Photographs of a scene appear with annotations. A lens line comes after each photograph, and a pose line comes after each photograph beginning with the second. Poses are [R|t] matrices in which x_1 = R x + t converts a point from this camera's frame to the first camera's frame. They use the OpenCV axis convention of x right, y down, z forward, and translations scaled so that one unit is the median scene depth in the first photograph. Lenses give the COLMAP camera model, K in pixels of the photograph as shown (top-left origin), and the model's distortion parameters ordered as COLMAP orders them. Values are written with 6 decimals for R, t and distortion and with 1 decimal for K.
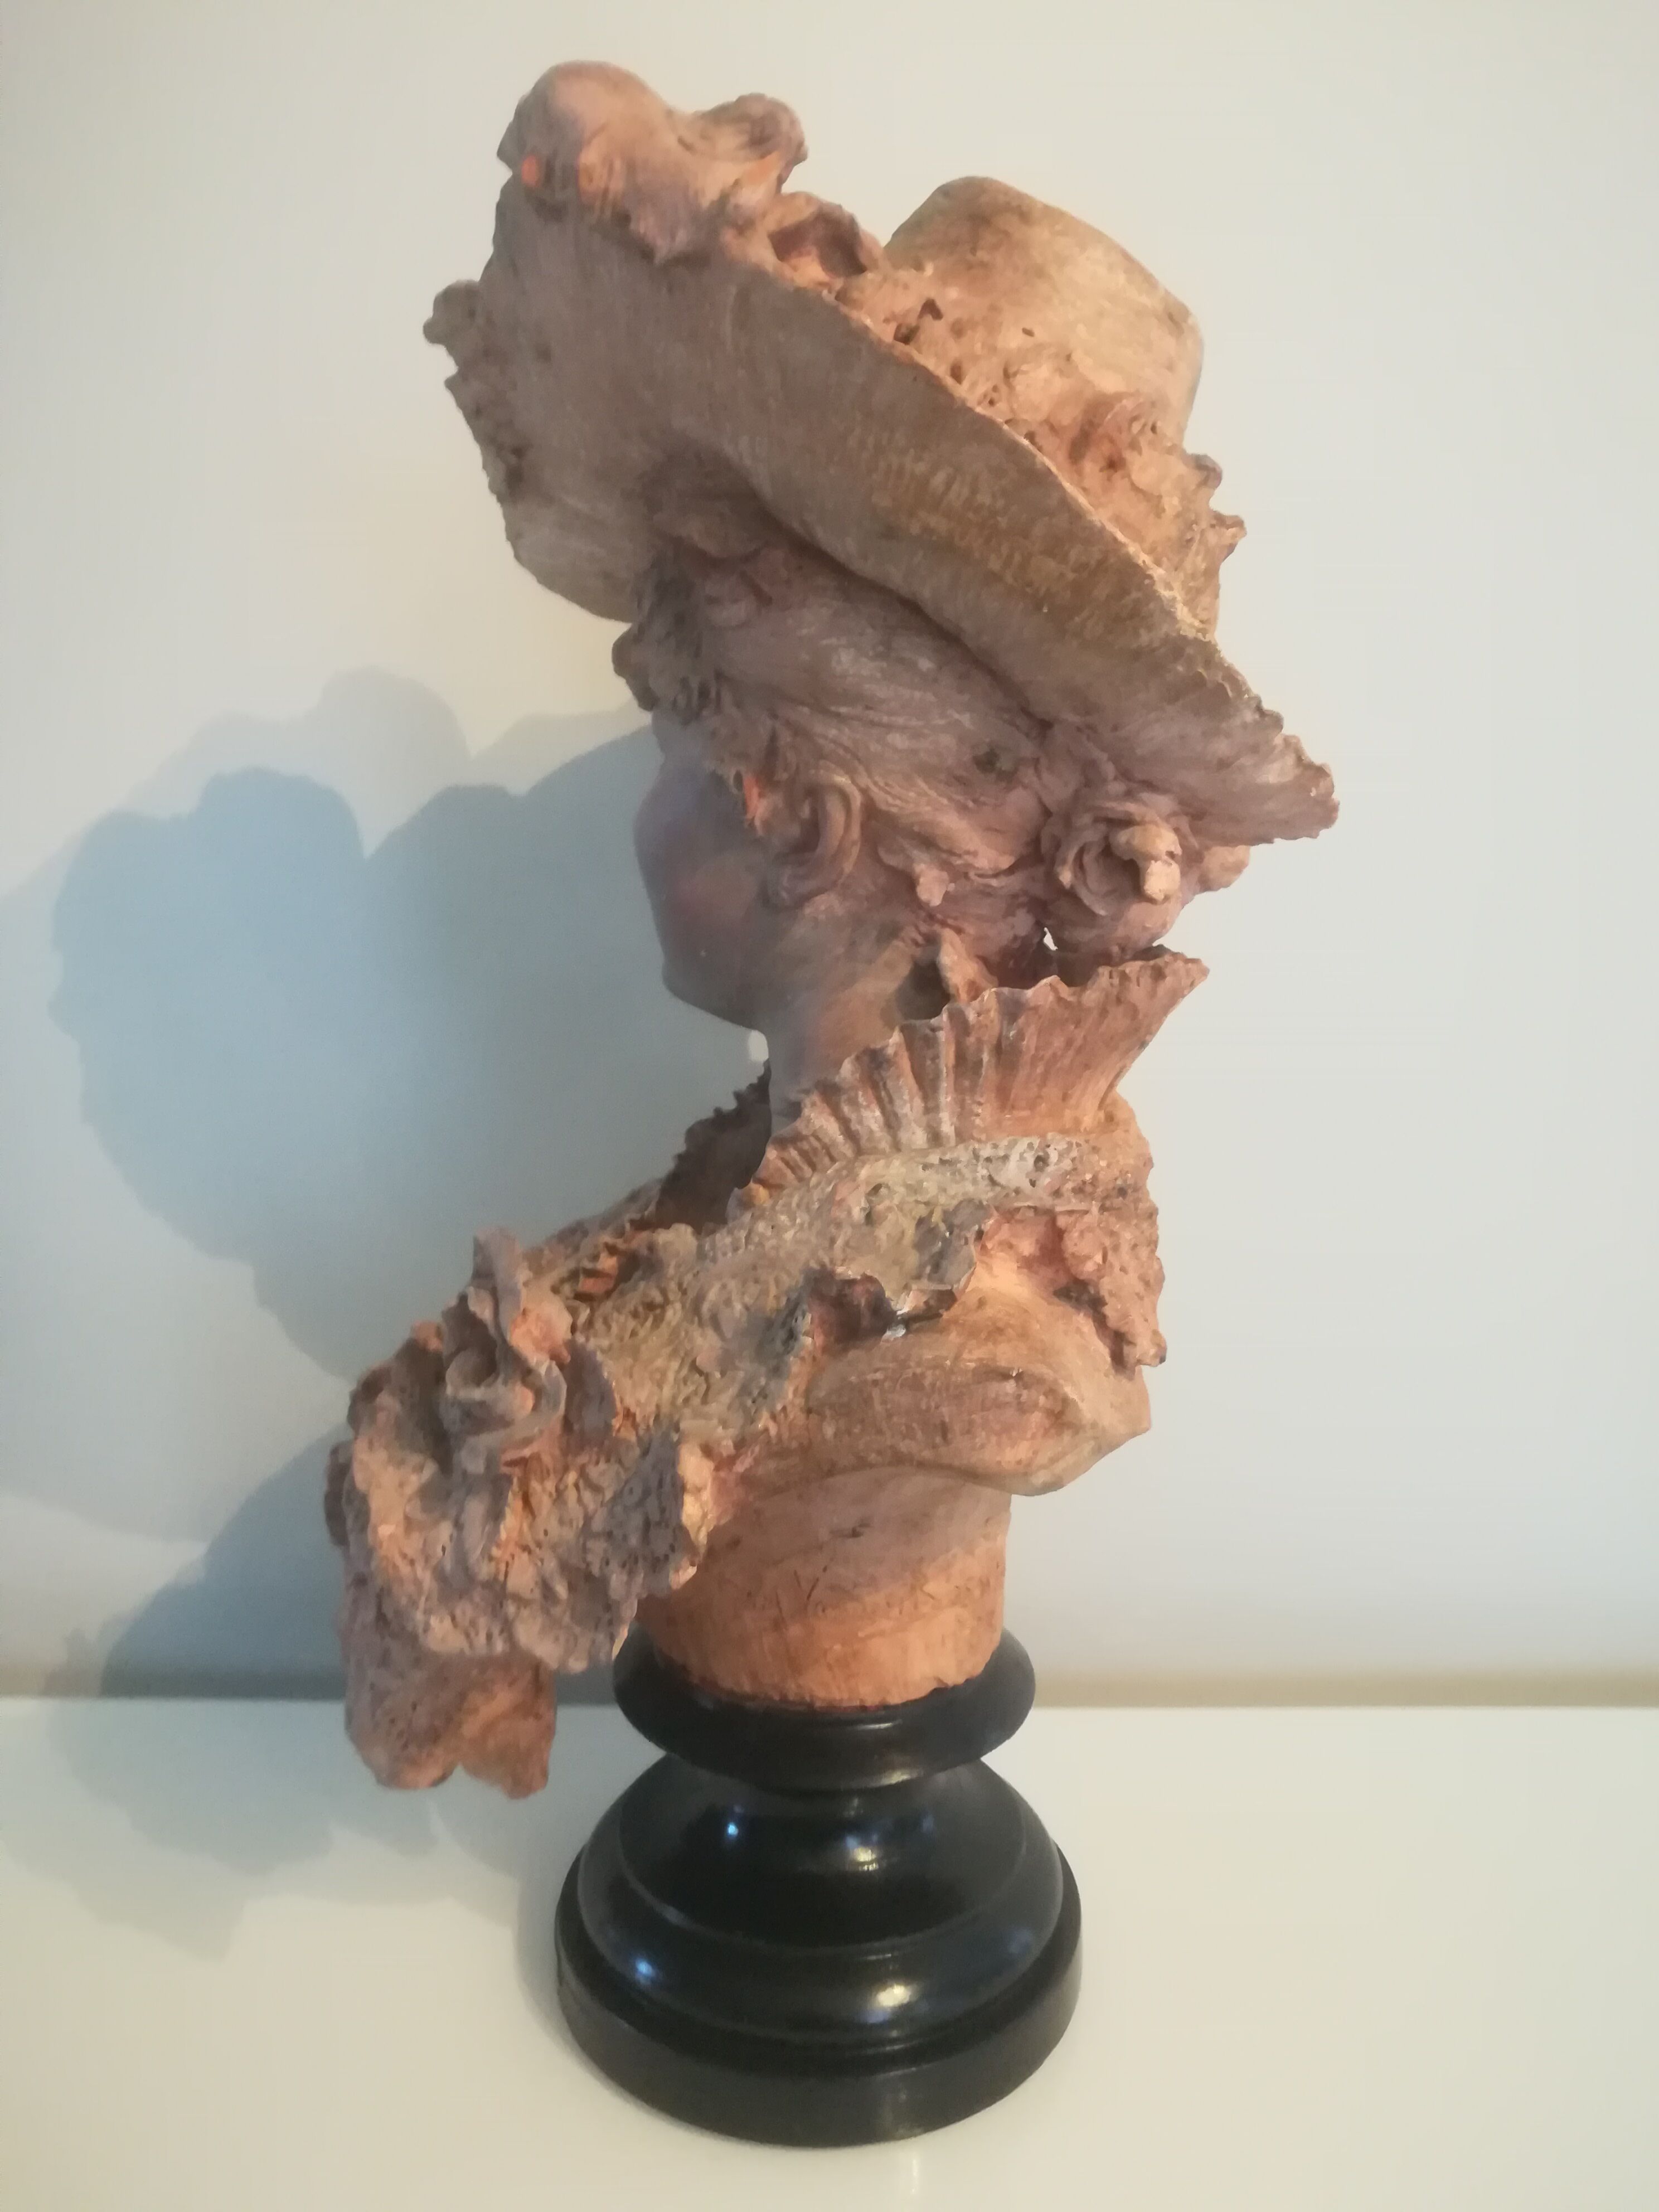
lens RADIAL K [[1651.4, 0, 863.6], [0, 1651.4, 1109.1], [0, 0, 1]] dist [-0.019188, -0.002162]
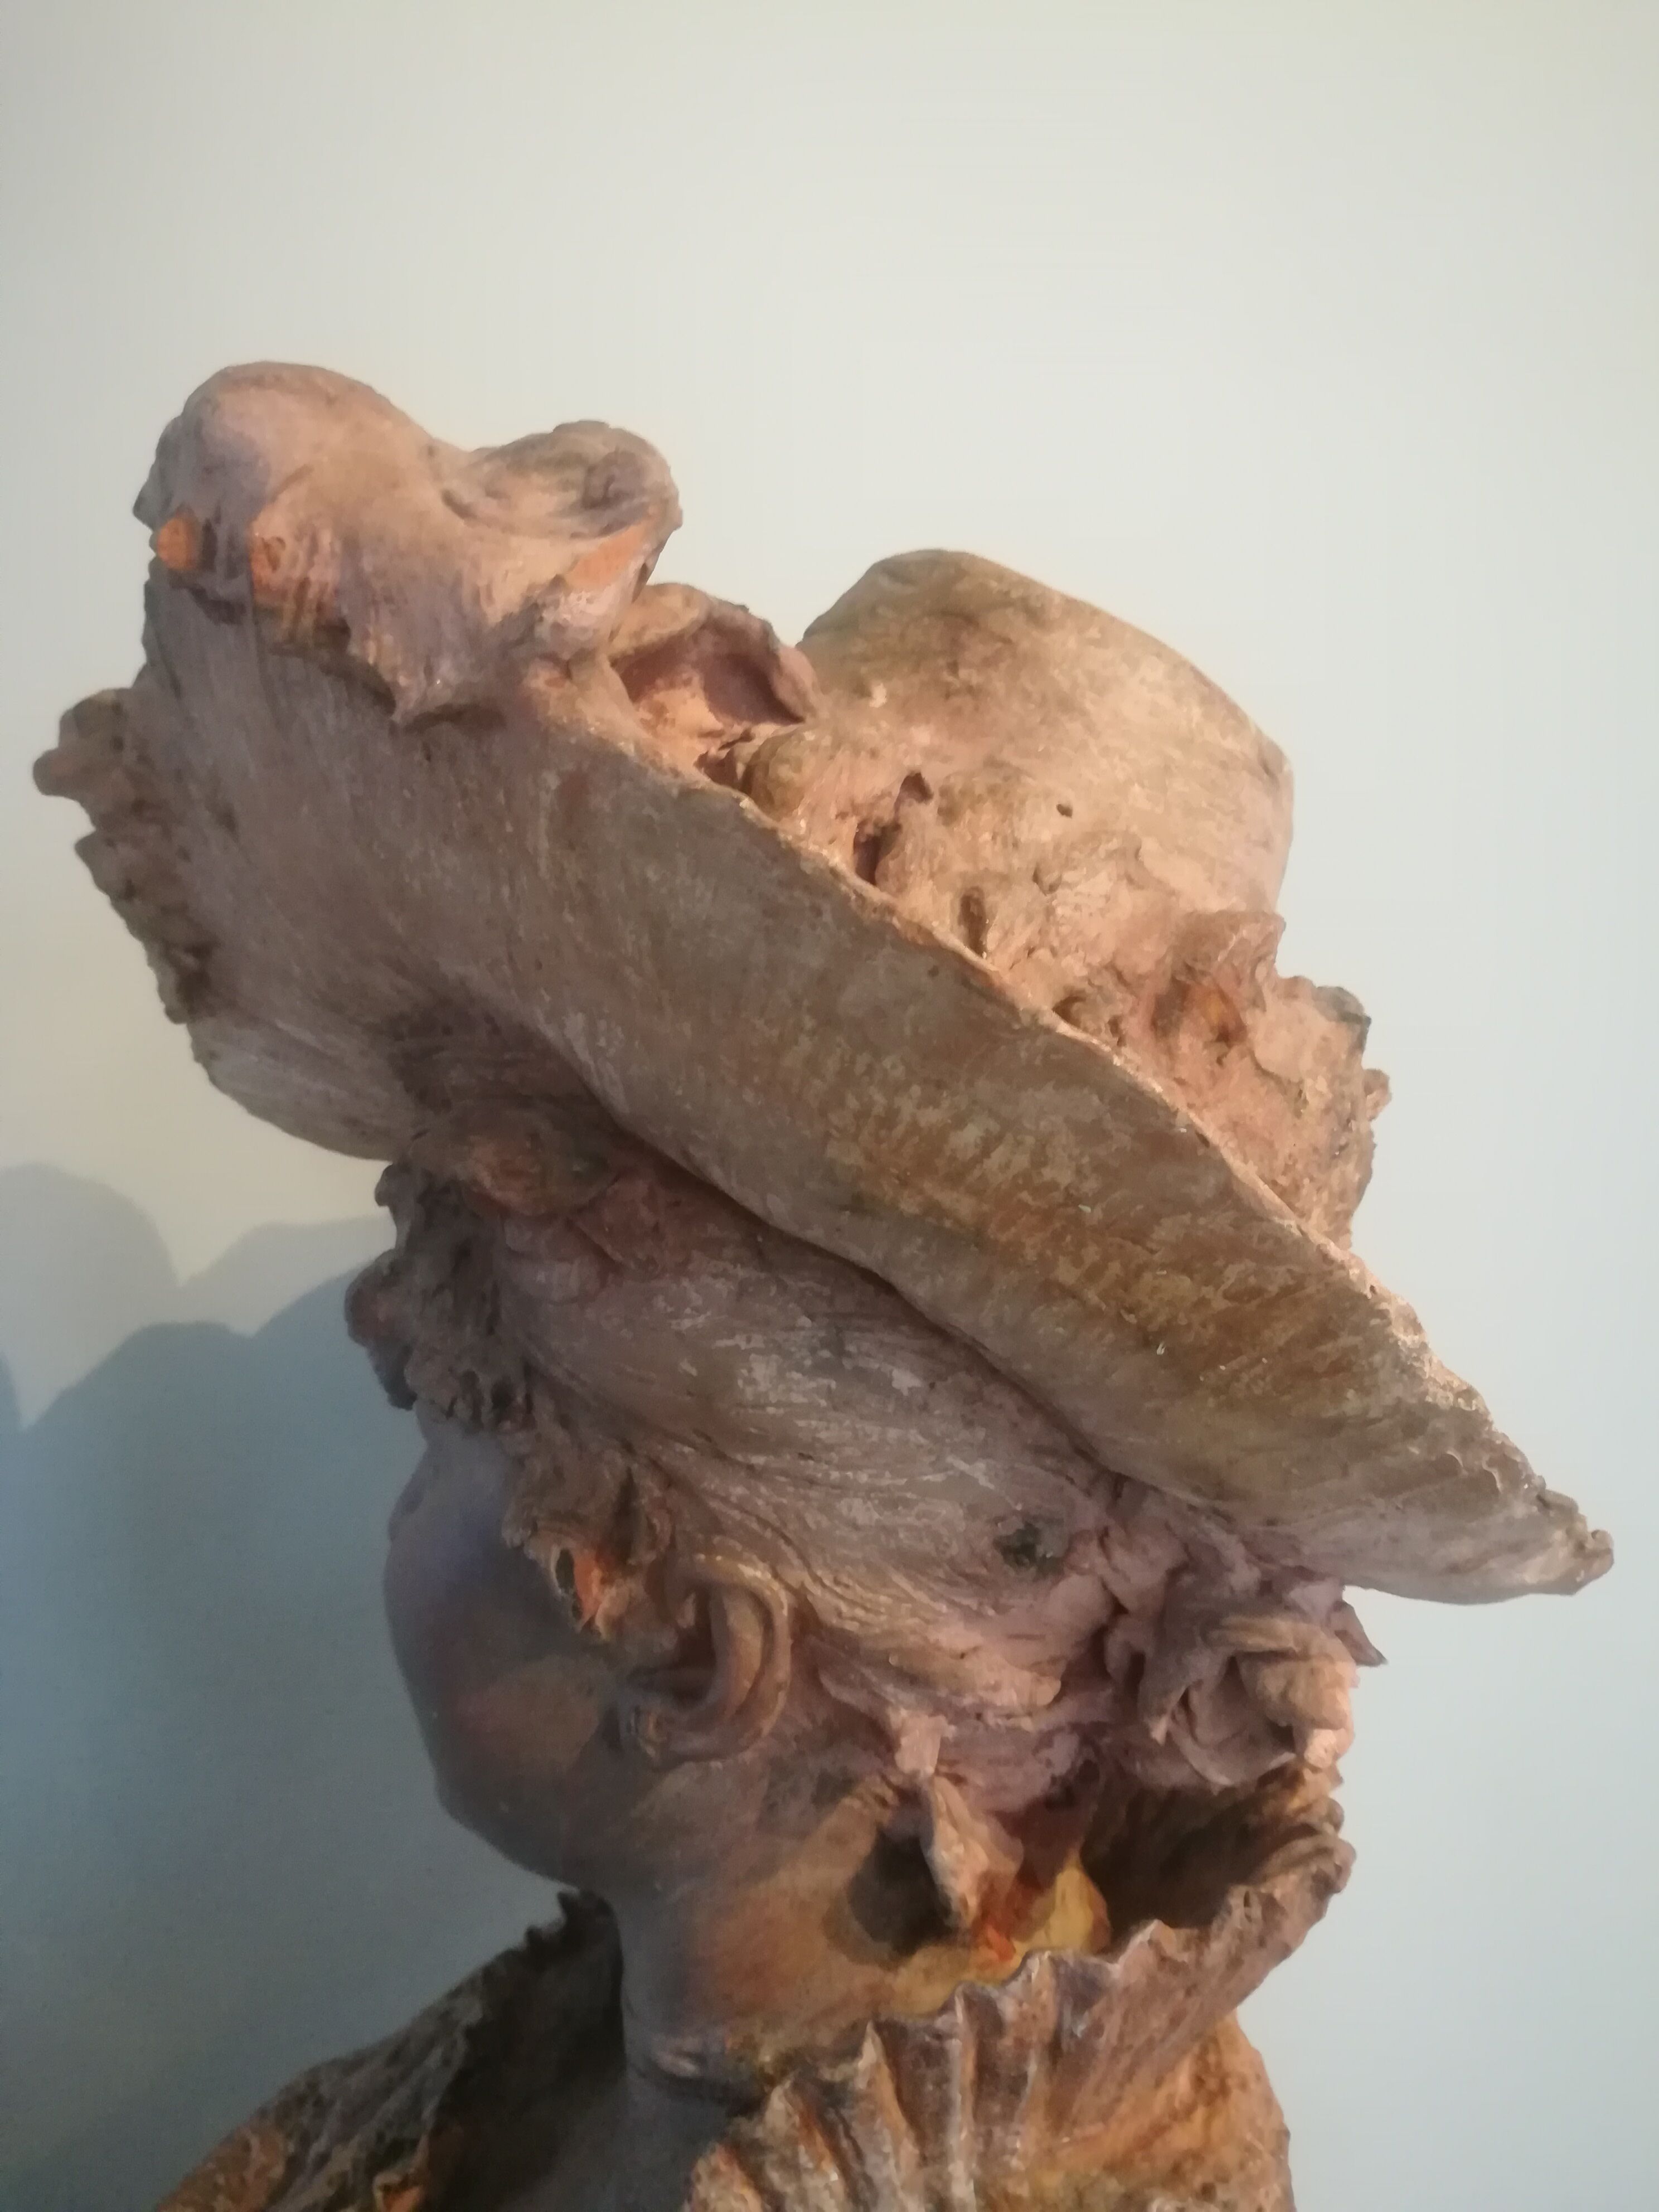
lens RADIAL K [[1659.2, 0, 848.6], [0, 1659.2, 1115.4], [0, 0, 1]] dist [0.013032, -0.122505]
pose [[0.994834, -0.018972, 0.099725, -0.035846], [0.034343, 0.987355, -0.154760, -0.271141], [-0.095528, 0.157386, 0.982906, 0.436744]]
